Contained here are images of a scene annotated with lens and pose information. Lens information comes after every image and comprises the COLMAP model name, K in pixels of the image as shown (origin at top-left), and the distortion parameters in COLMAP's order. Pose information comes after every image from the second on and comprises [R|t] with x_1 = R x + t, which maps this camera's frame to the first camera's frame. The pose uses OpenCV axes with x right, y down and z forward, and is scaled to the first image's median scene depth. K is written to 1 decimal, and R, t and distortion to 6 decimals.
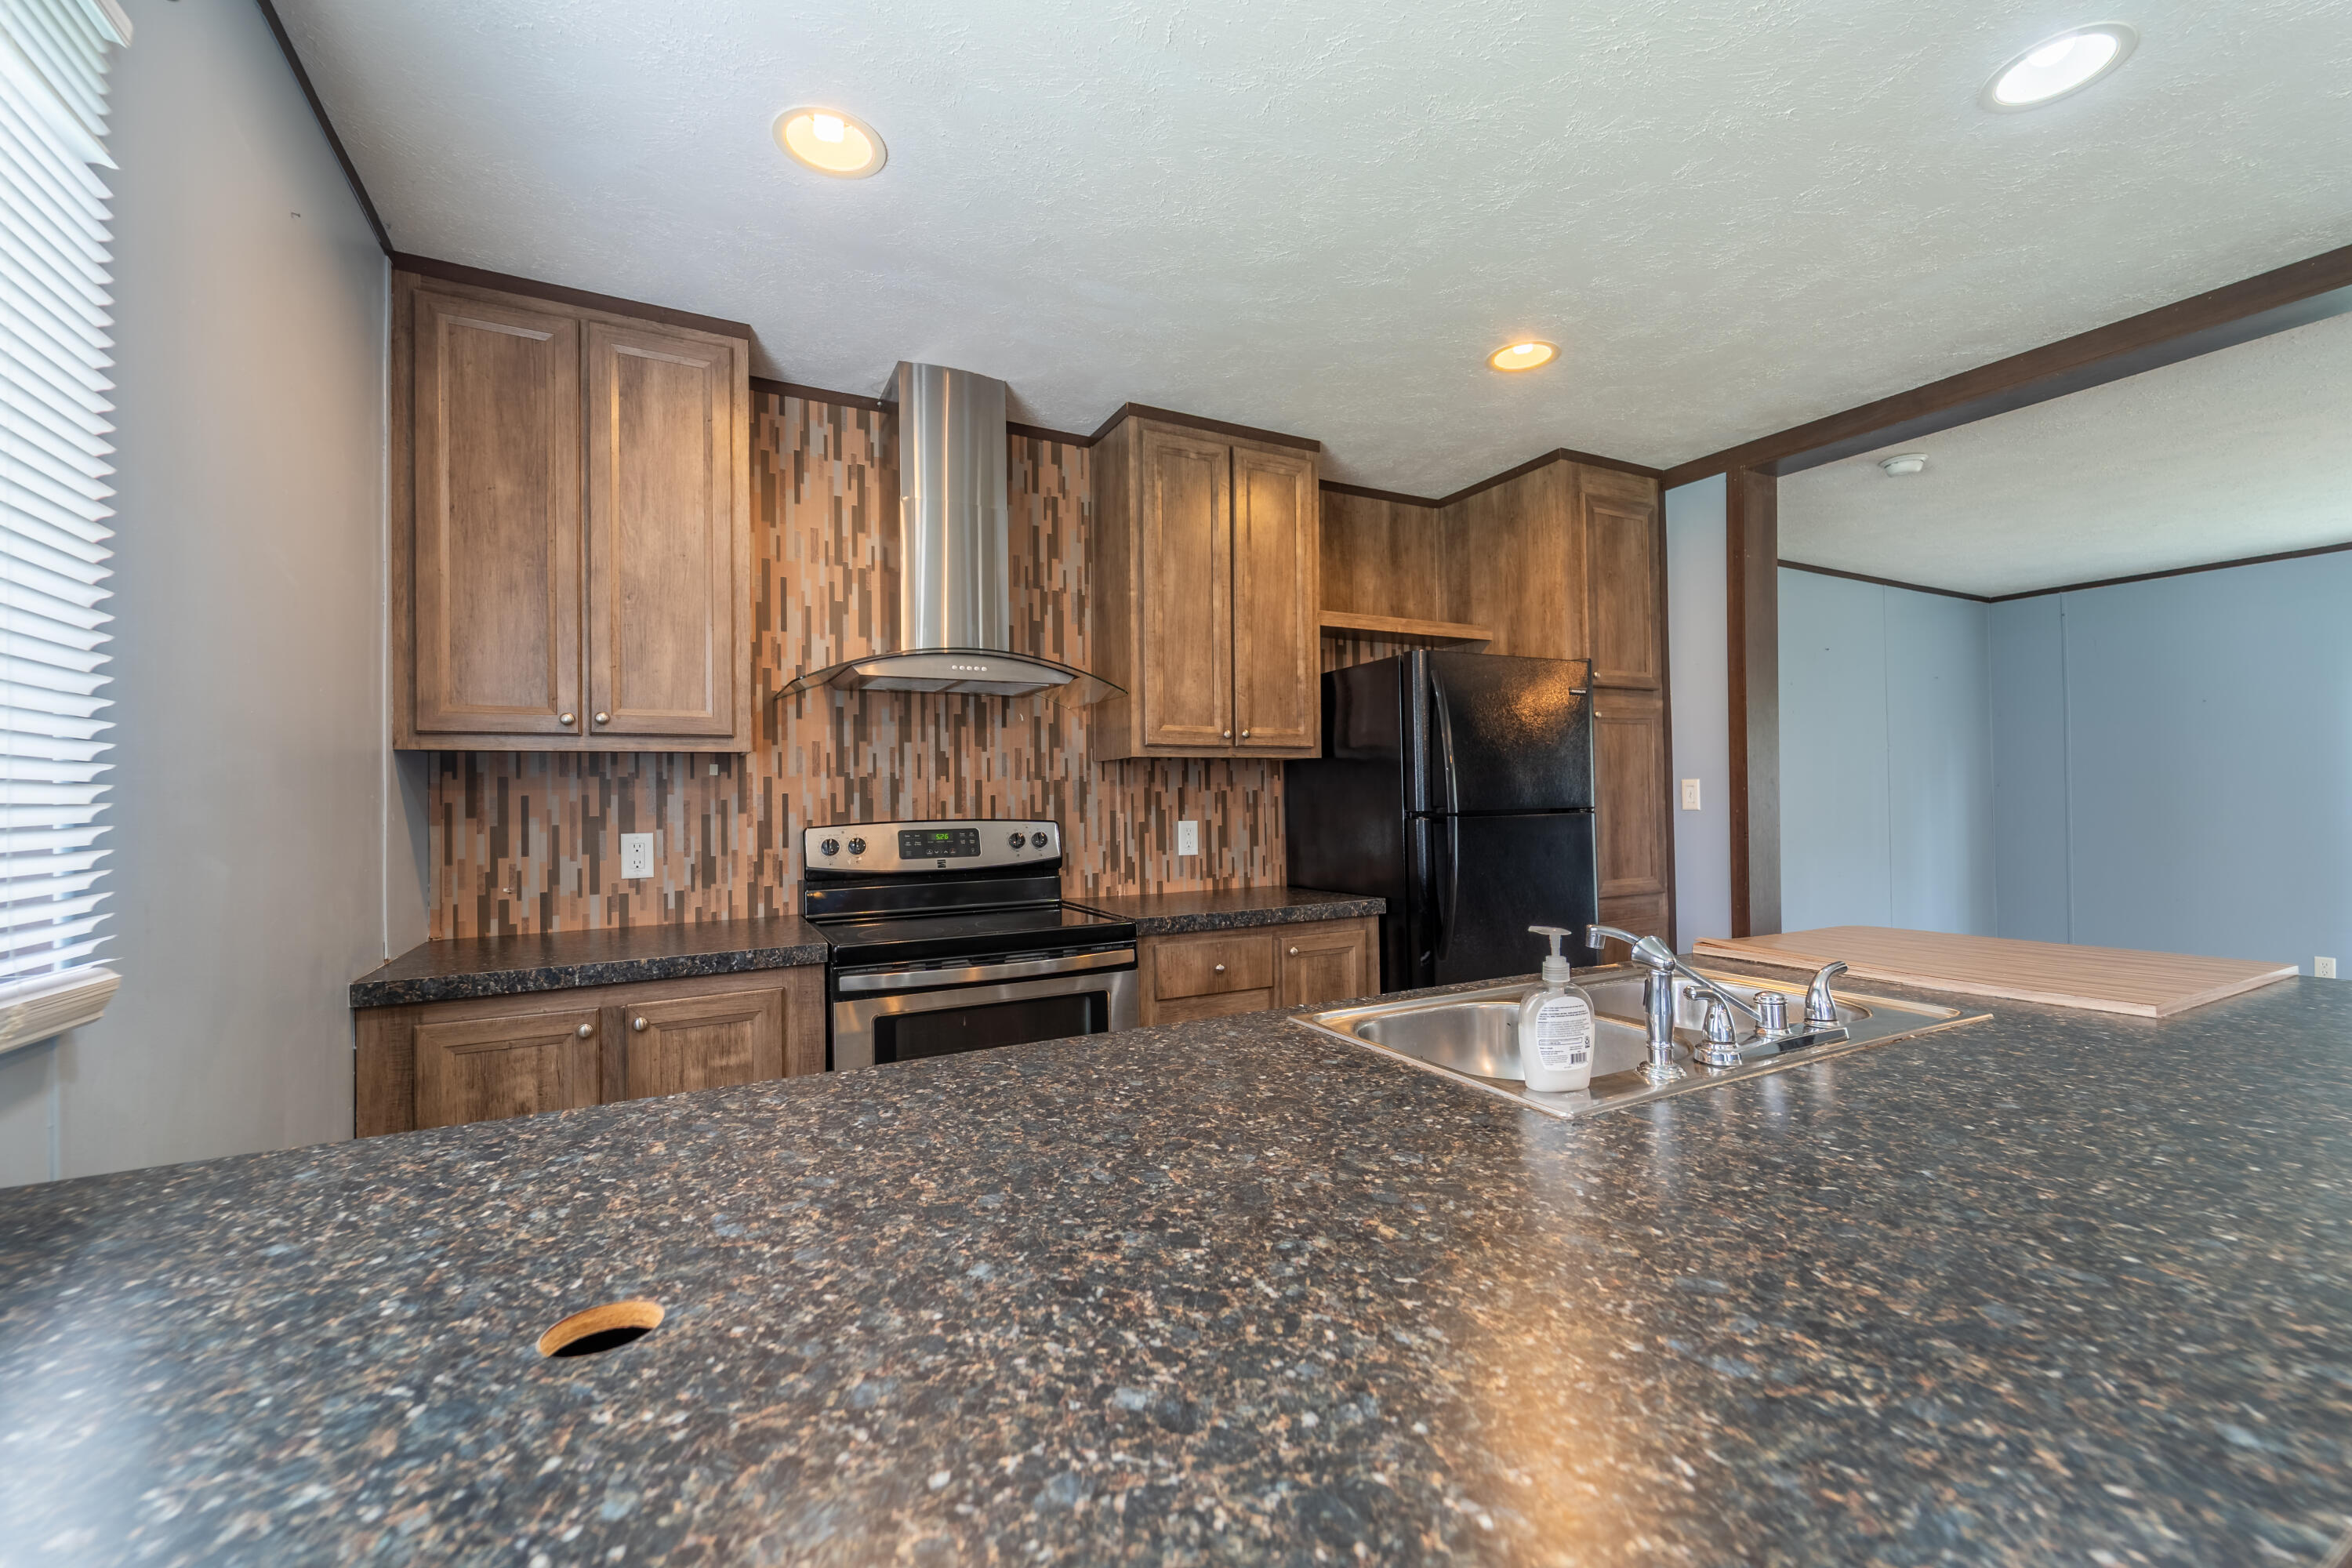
lens RADIAL K [[950.6, 0, 1179.9], [0, 950.6, 789.7], [0, 0, 1]] dist [-0.001596, -0.000958]
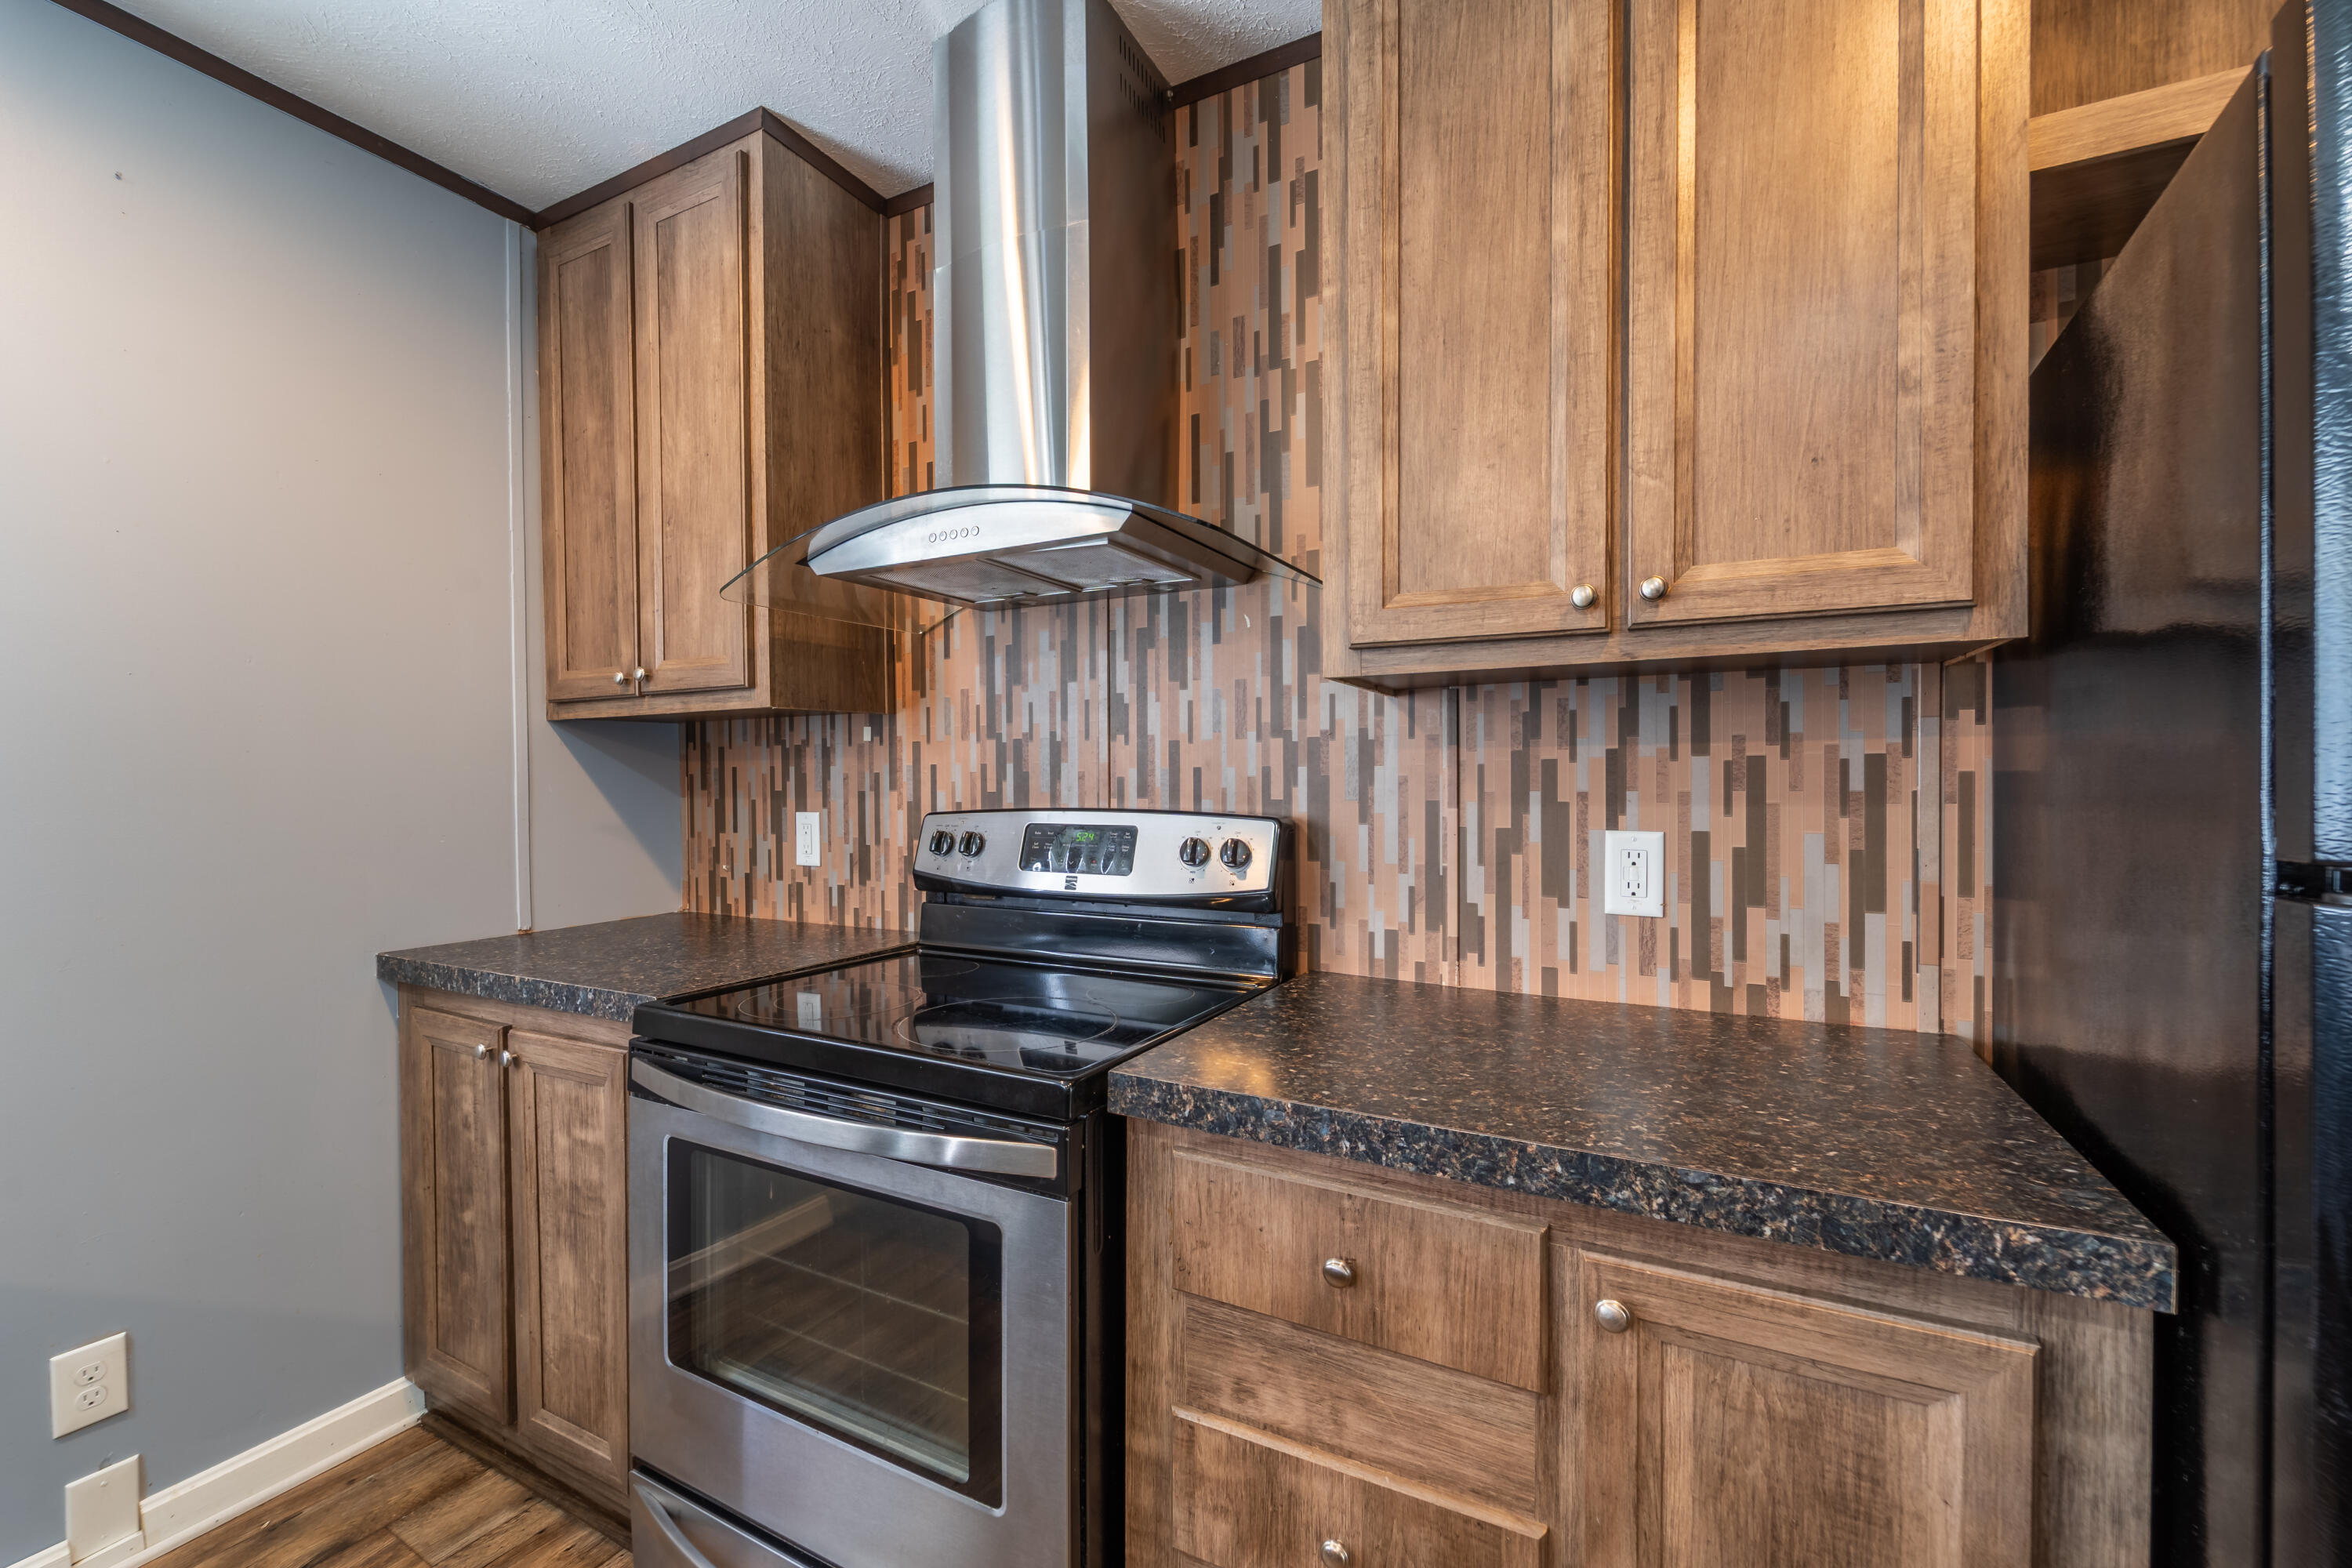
lens RADIAL K [[950.6, 0, 1179.9], [0, 950.6, 789.7], [0, 0, 1]] dist [-0.001596, -0.000958]
pose [[0.565747, 0.021786, -0.824291, 0.257706], [0.004571, 0.999553, 0.029556, 0.002514], [0.824566, -0.020489, 0.565395, 0.677015]]
